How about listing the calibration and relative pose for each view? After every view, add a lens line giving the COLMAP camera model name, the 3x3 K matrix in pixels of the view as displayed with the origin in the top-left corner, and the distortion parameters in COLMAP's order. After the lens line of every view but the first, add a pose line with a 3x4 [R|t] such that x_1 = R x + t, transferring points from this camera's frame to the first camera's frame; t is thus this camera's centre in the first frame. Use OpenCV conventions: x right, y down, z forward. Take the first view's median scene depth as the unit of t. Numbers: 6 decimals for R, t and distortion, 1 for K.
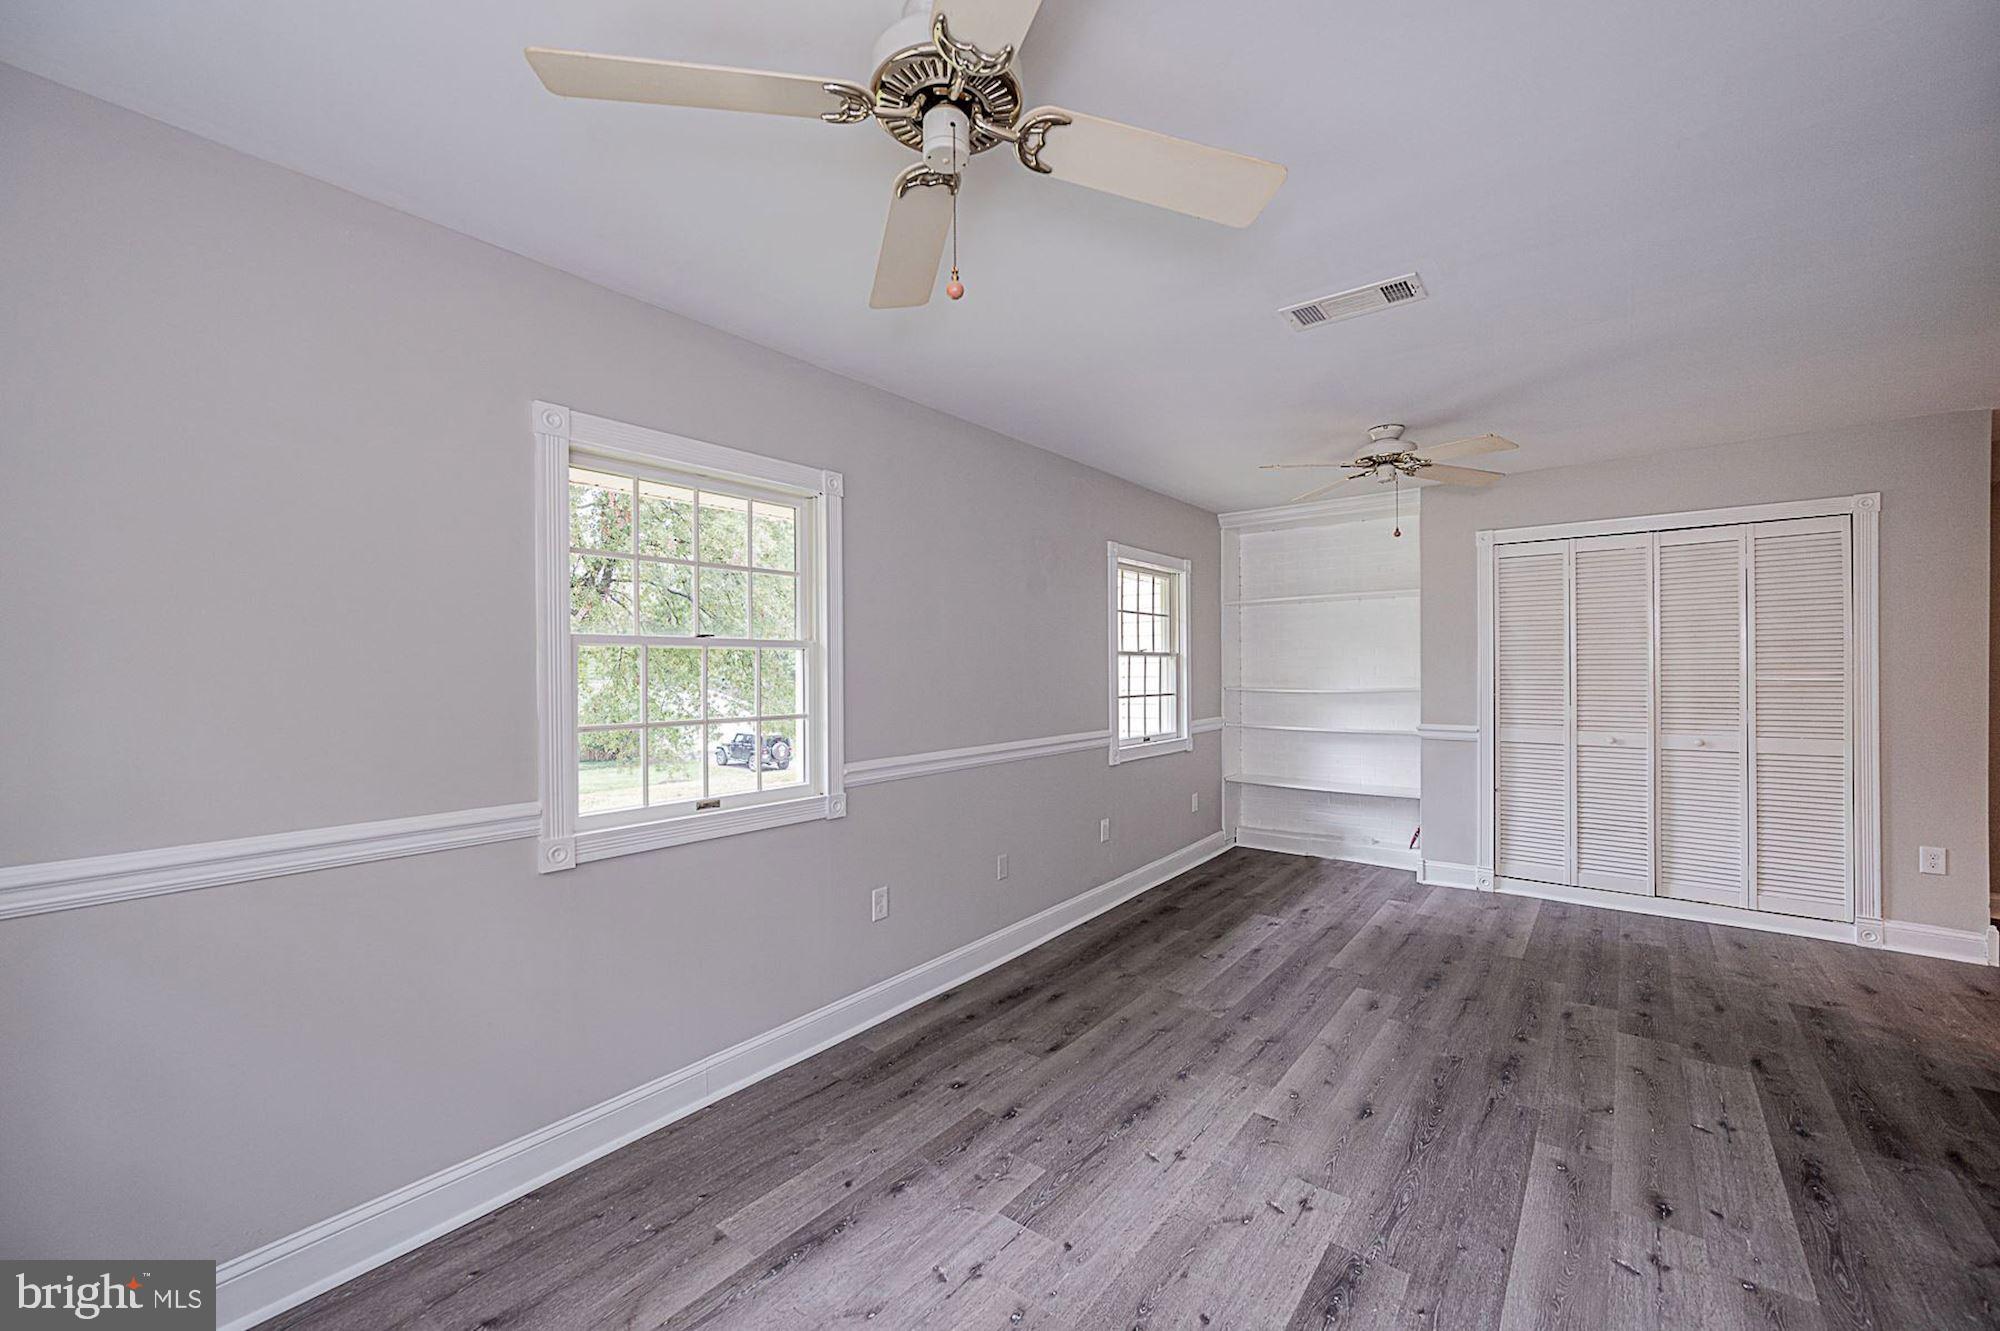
lens RADIAL K [[796.1, 0, 1002.0], [0, 796.1, 672.6], [0, 0, 1]] dist [-0.001593, -0.000456]
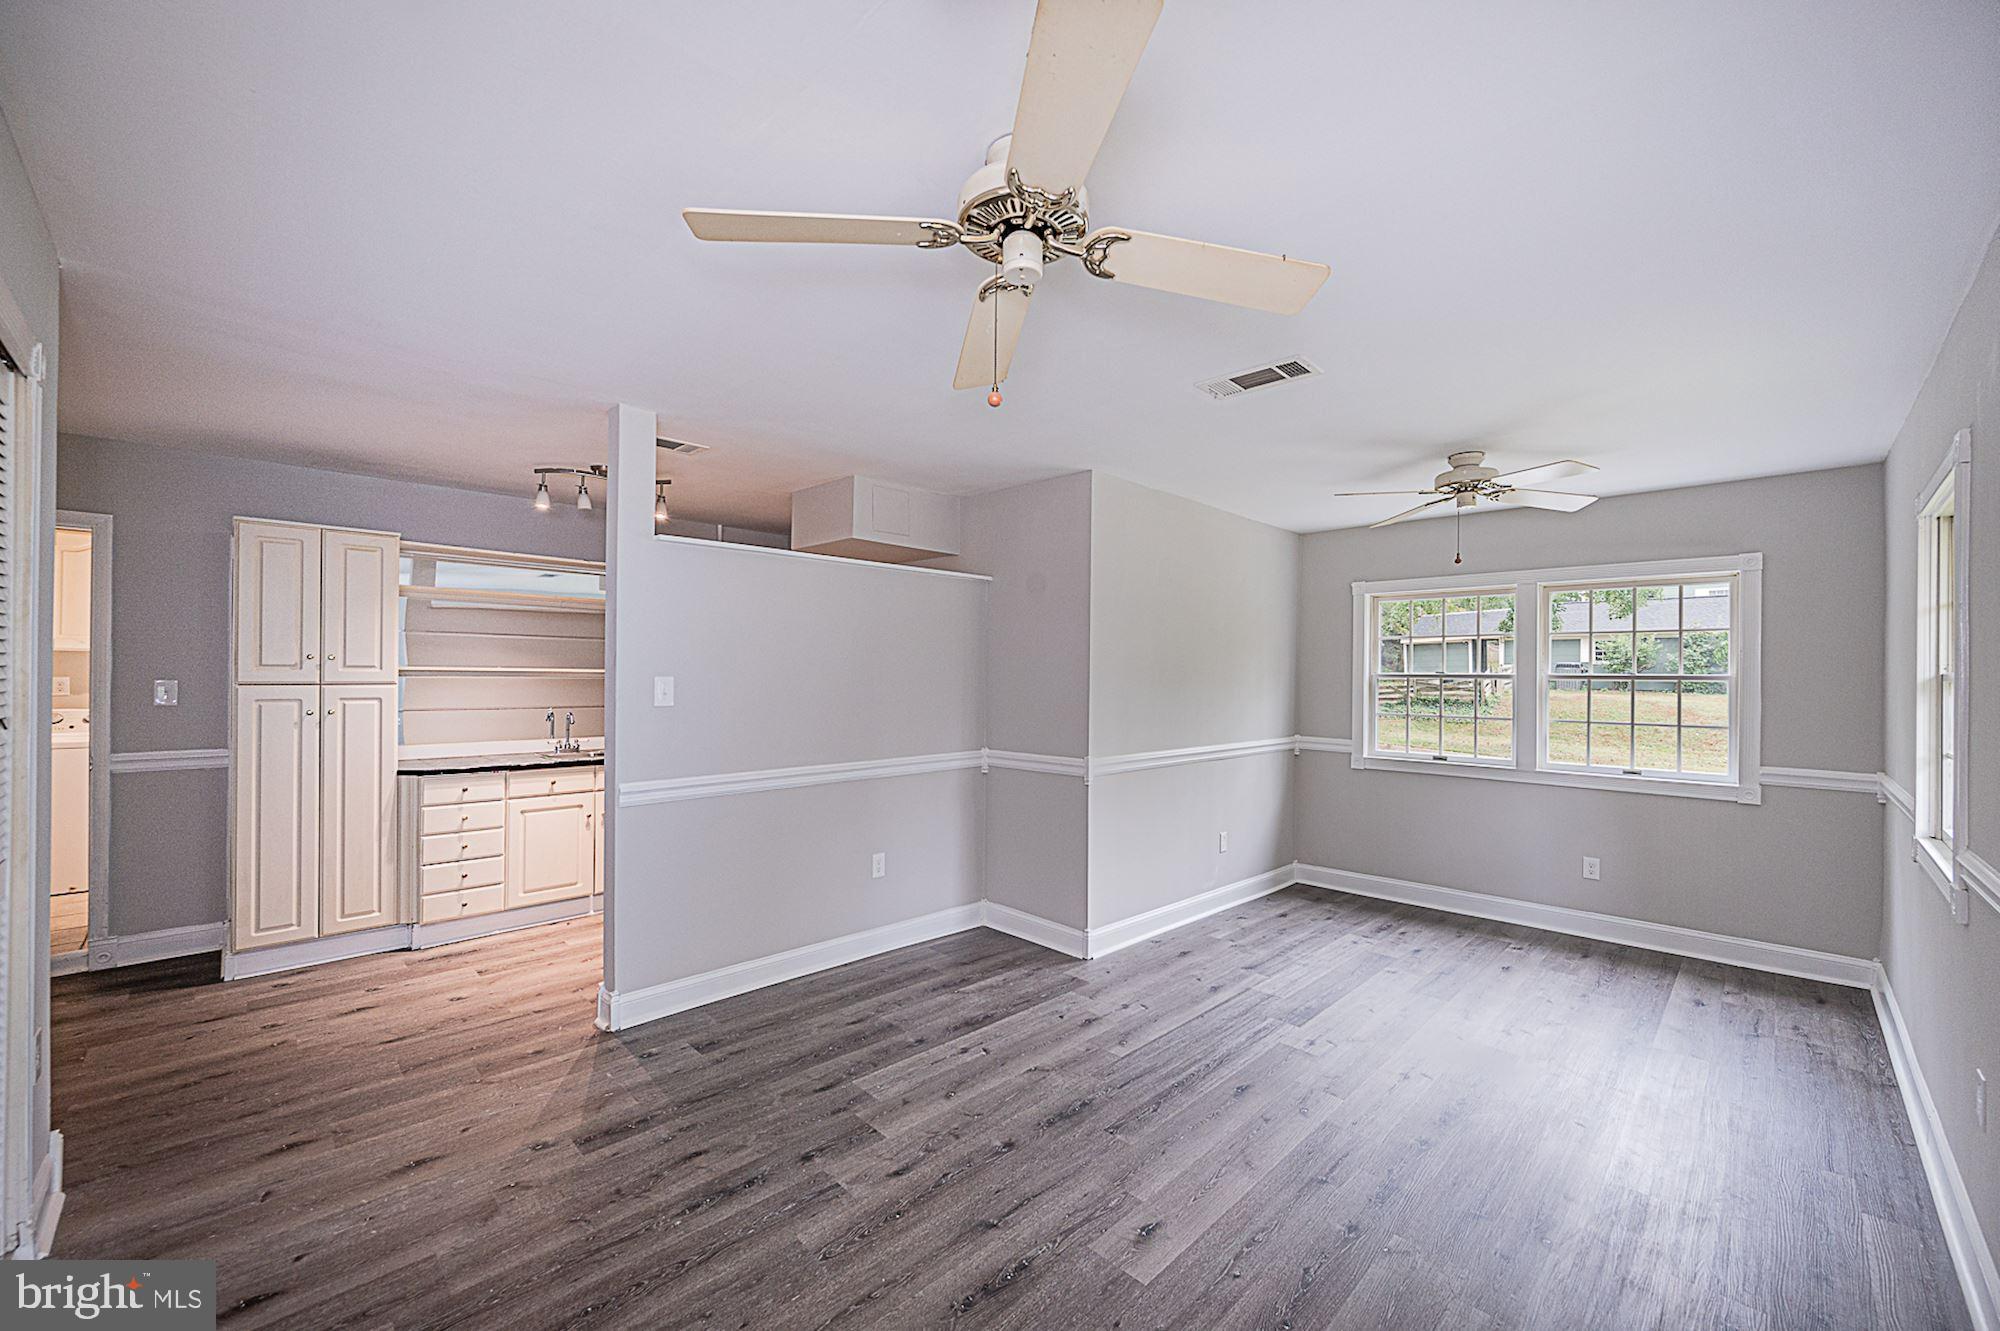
lens RADIAL K [[785.2, 0, 988.6], [0, 785.2, 668.5], [0, 0, 1]] dist [-0.001013, -0.000123]
pose [[-0.991805, -0.001690, 0.127749, 0.541625], [-0.002816, 0.999959, -0.008636, -0.034671], [-0.127729, -0.008925, -0.991769, 1.741876]]
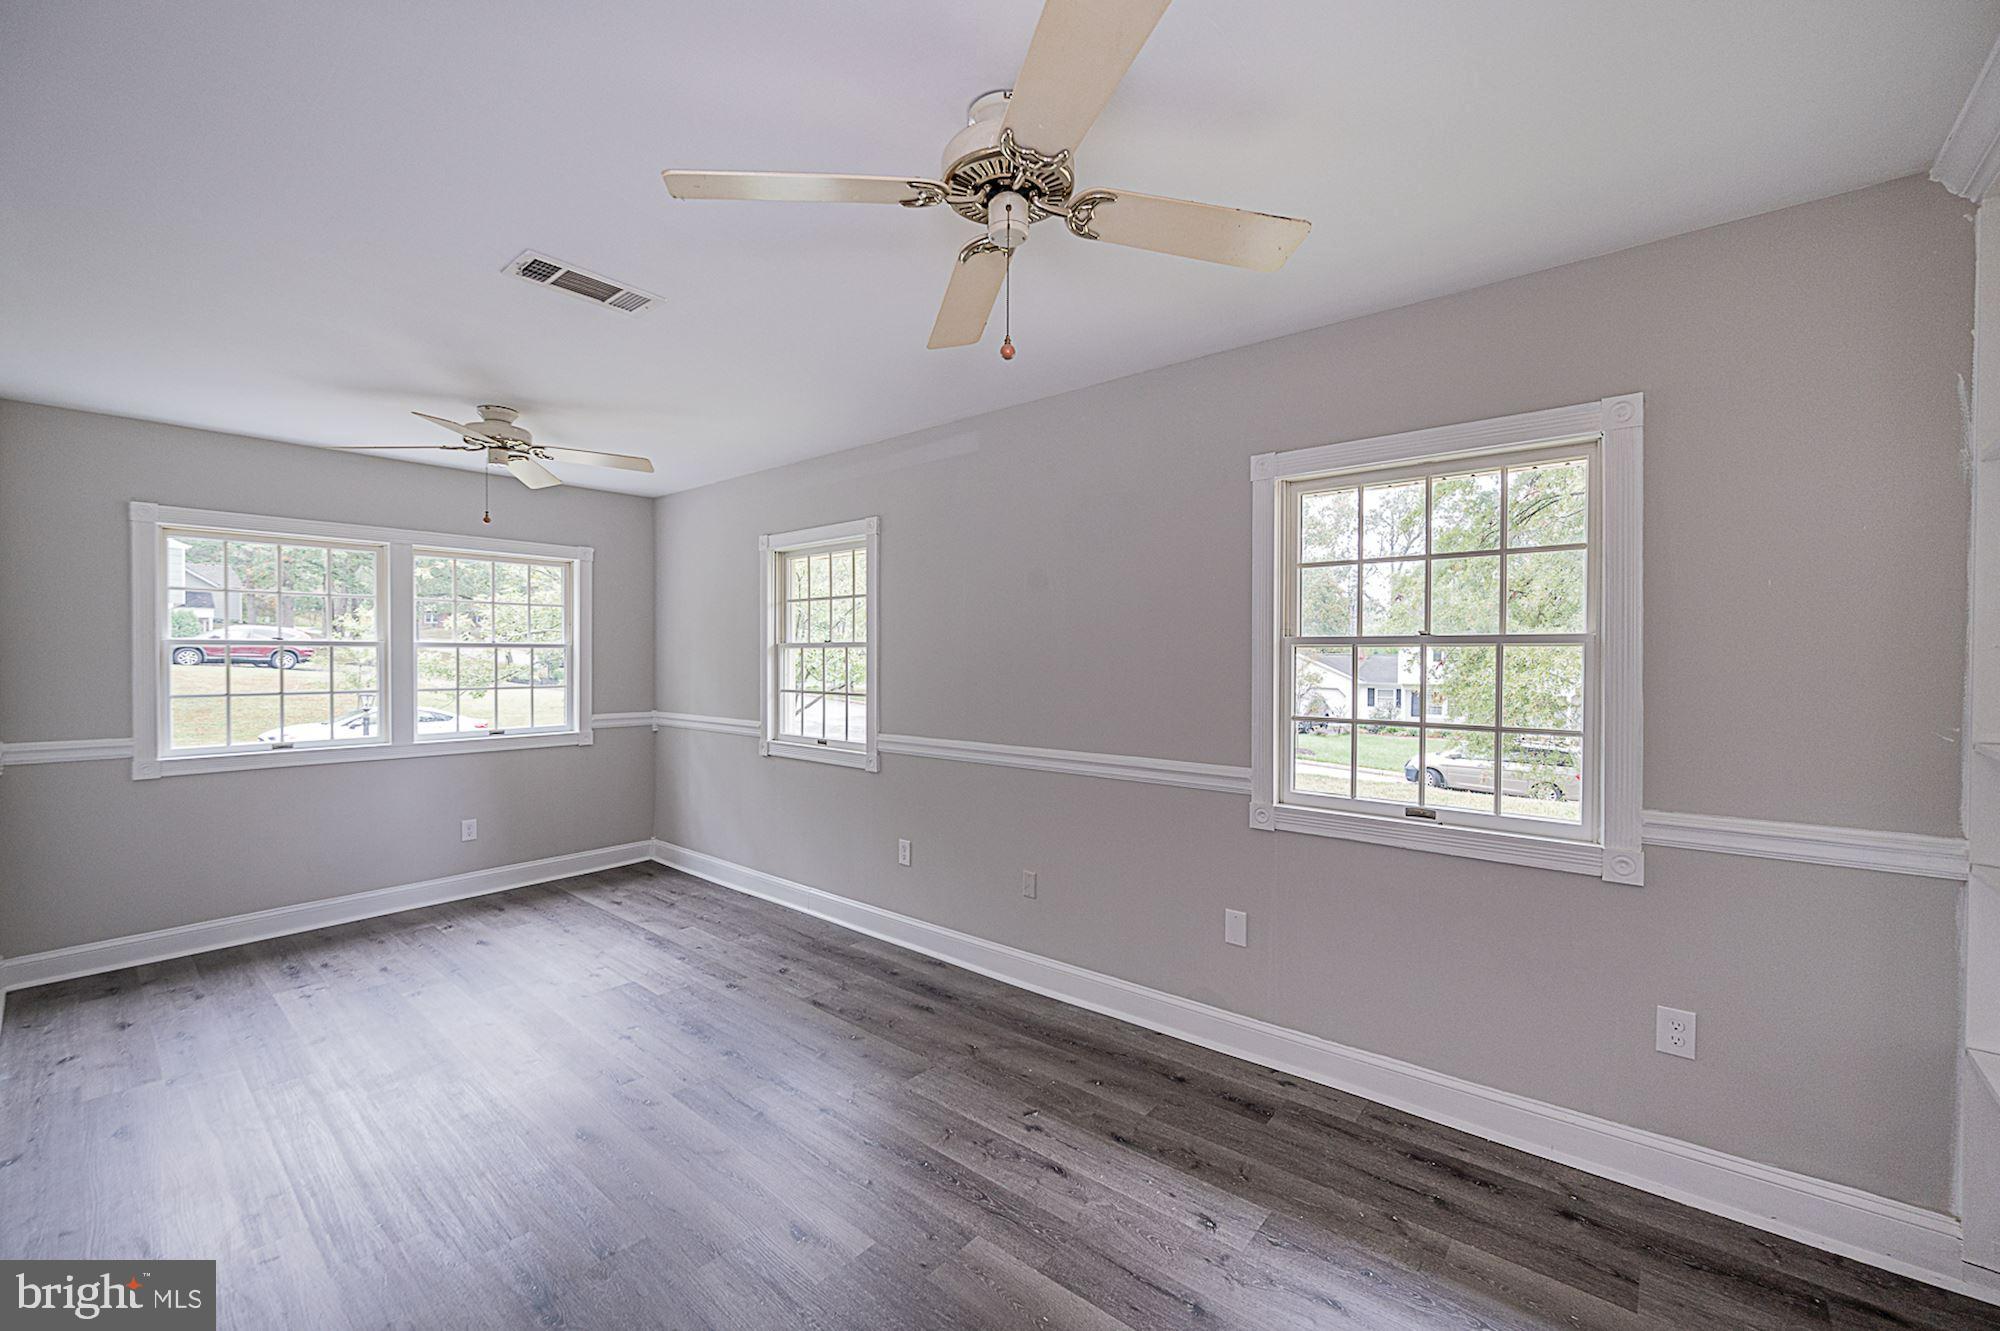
lens RADIAL K [[812.7, 0, 1004.8], [0, 812.7, 646.2], [0, 0, 1]] dist [-0.000771, -0.000018]
pose [[-0.045367, -0.001101, -0.998970, 1.134995], [-0.001484, 0.999998, -0.001034, -0.031392], [0.998969, 0.001436, -0.045368, 1.241308]]
